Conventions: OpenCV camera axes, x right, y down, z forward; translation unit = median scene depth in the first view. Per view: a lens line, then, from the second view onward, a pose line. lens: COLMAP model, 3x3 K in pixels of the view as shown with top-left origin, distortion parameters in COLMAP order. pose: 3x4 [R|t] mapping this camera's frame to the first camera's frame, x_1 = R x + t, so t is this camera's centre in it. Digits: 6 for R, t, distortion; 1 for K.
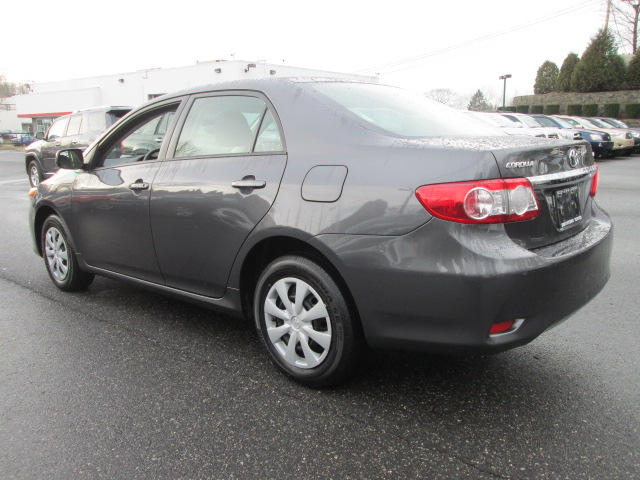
lens RADIAL K [[545.4, 0, 320.0], [0, 545.4, 240.0], [0, 0, 1]] dist [-0.034742, 0.001984]
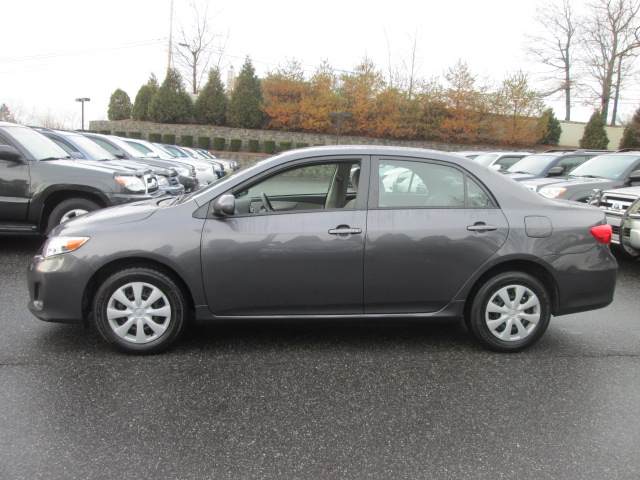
lens RADIAL K [[545.4, 0, 320.0], [0, 545.4, 240.0], [0, 0, 1]] dist [-0.034742, 0.001984]
pose [[0.676057, -0.060910, 0.734327, -0.123414], [0.087875, 0.996130, 0.001723, -0.008890], [-0.731590, 0.063364, 0.678793, 0.024849]]
